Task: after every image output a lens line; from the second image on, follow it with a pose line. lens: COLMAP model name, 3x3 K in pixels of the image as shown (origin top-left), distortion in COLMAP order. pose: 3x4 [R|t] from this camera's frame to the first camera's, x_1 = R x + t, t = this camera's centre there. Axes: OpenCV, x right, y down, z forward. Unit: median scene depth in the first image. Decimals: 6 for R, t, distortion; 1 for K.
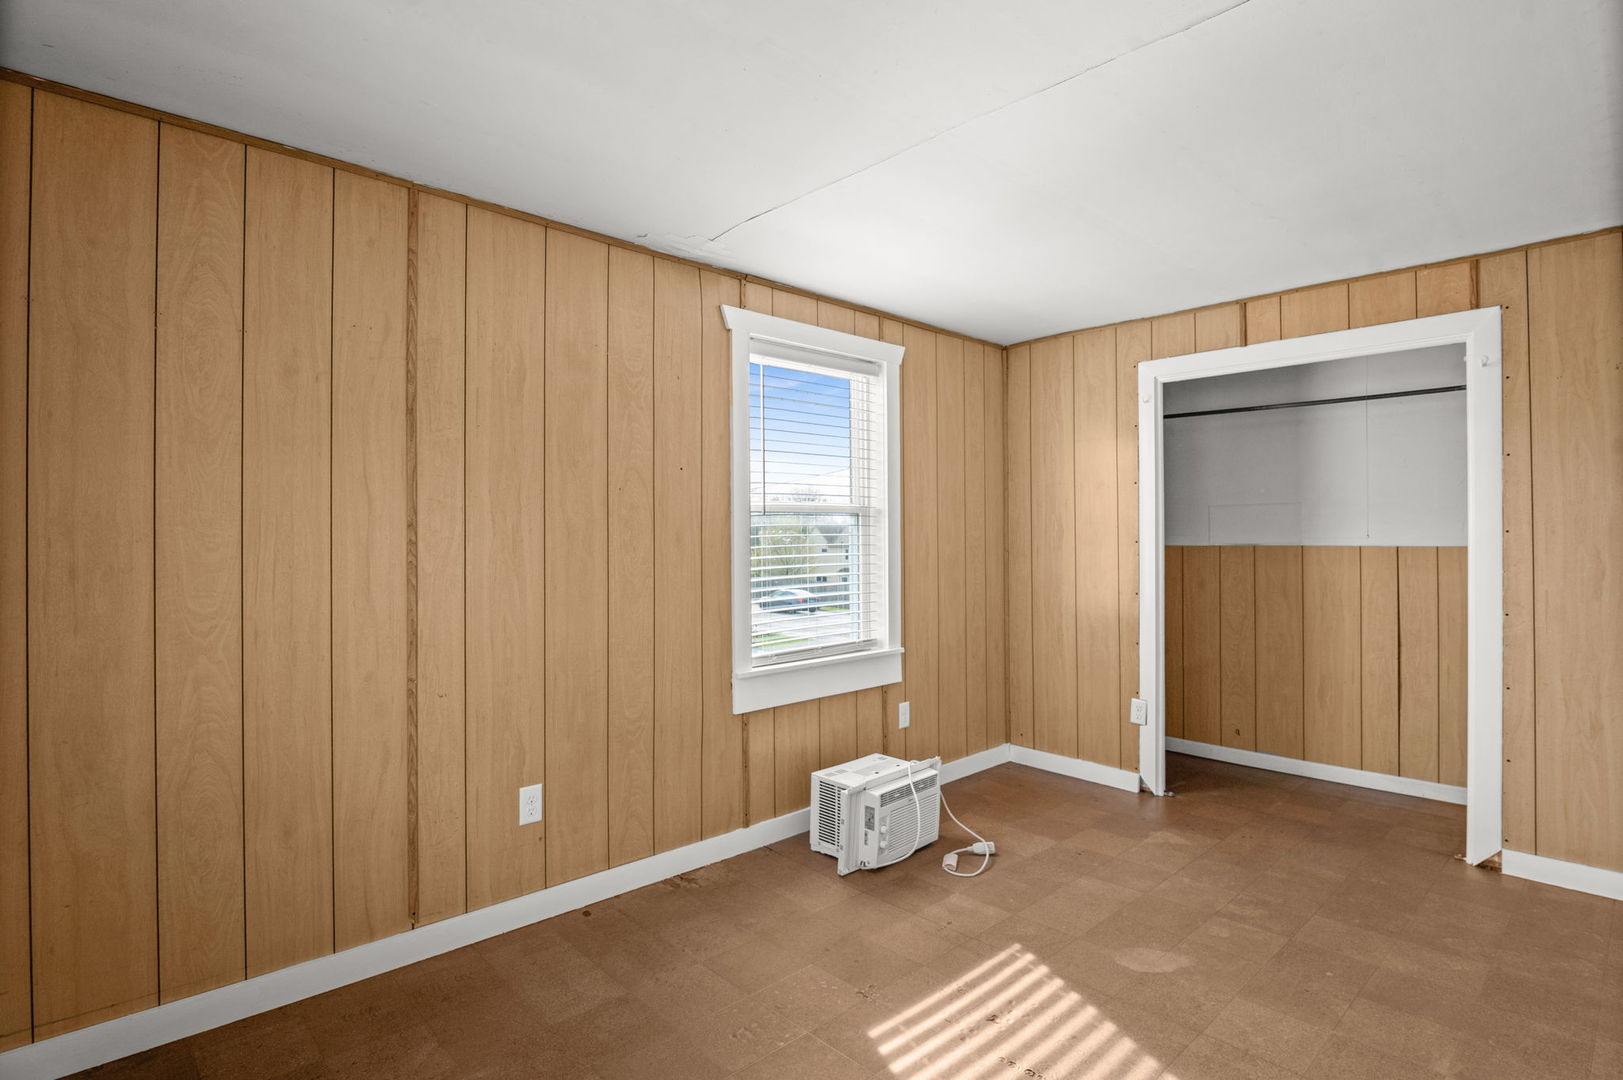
lens RADIAL K [[813.5, 0, 811.5], [0, 813.5, 540.0], [0, 0, 1]] dist [-0.025837, -0.000829]
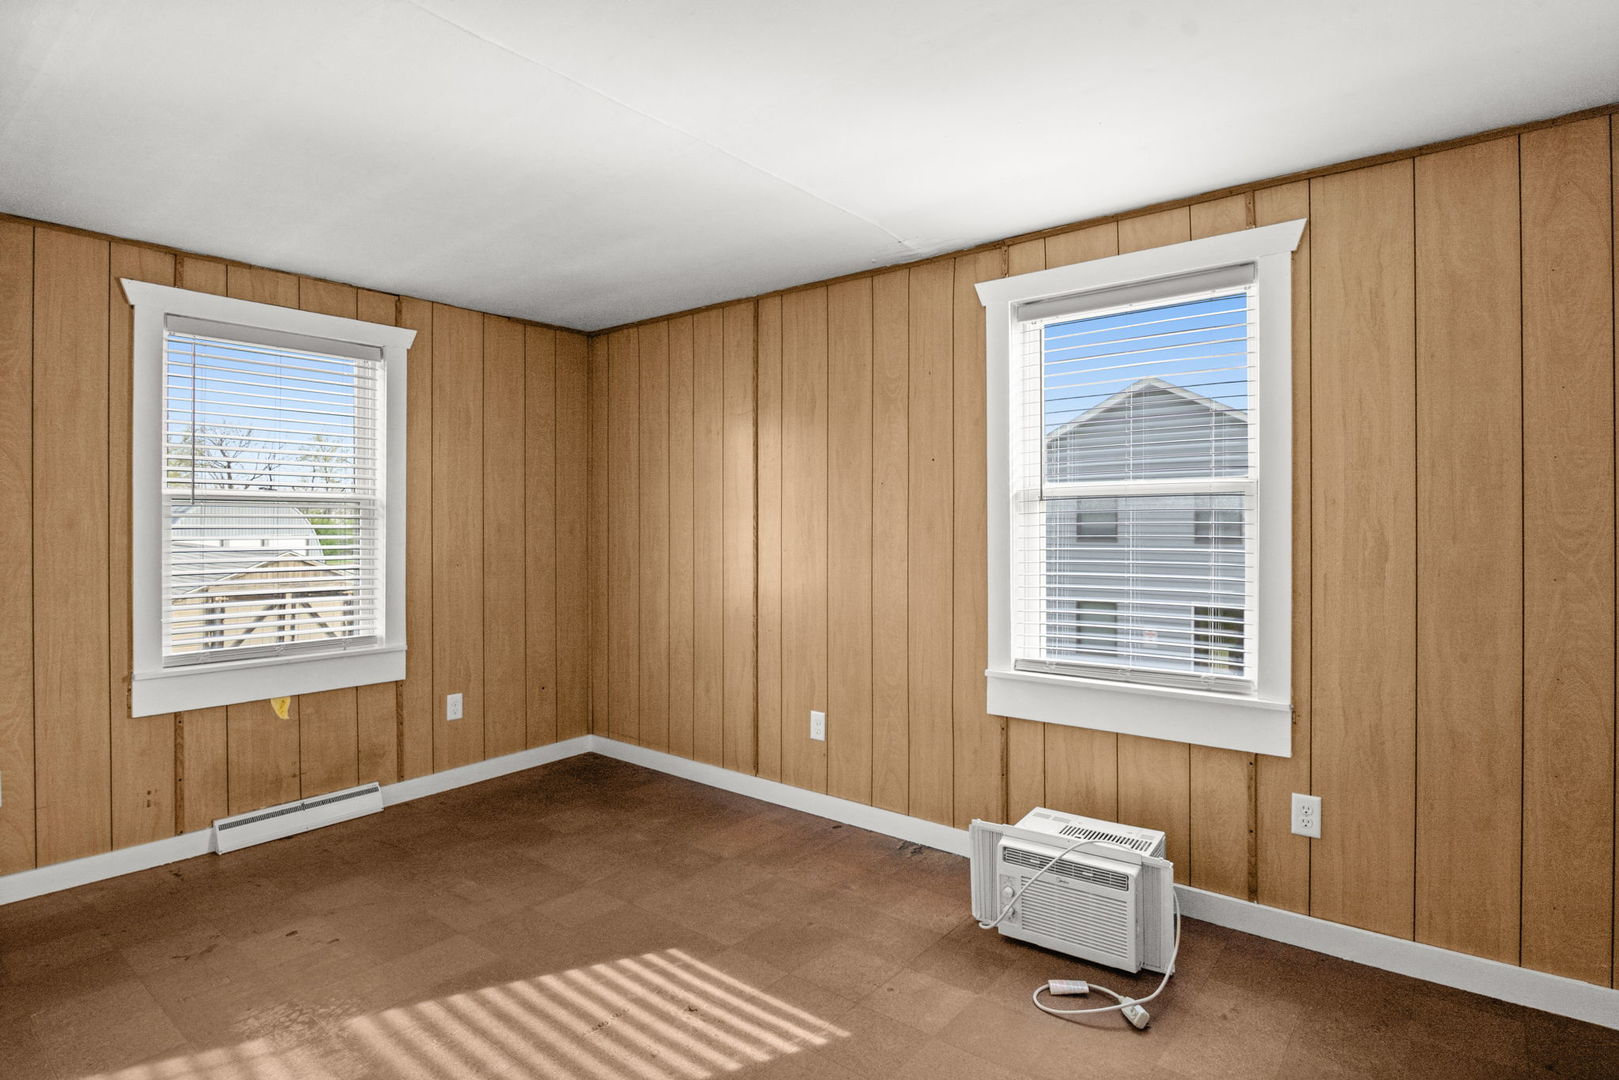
lens RADIAL K [[821.6, 0, 812.5], [0, 821.6, 527.6], [0, 0, 1]] dist [-0.025812, -0.000144]
pose [[0.148197, 0.008276, -0.988923, 0.961409], [-0.003926, 0.999962, 0.007780, -0.009231], [0.988950, 0.002729, 0.148224, 0.773554]]
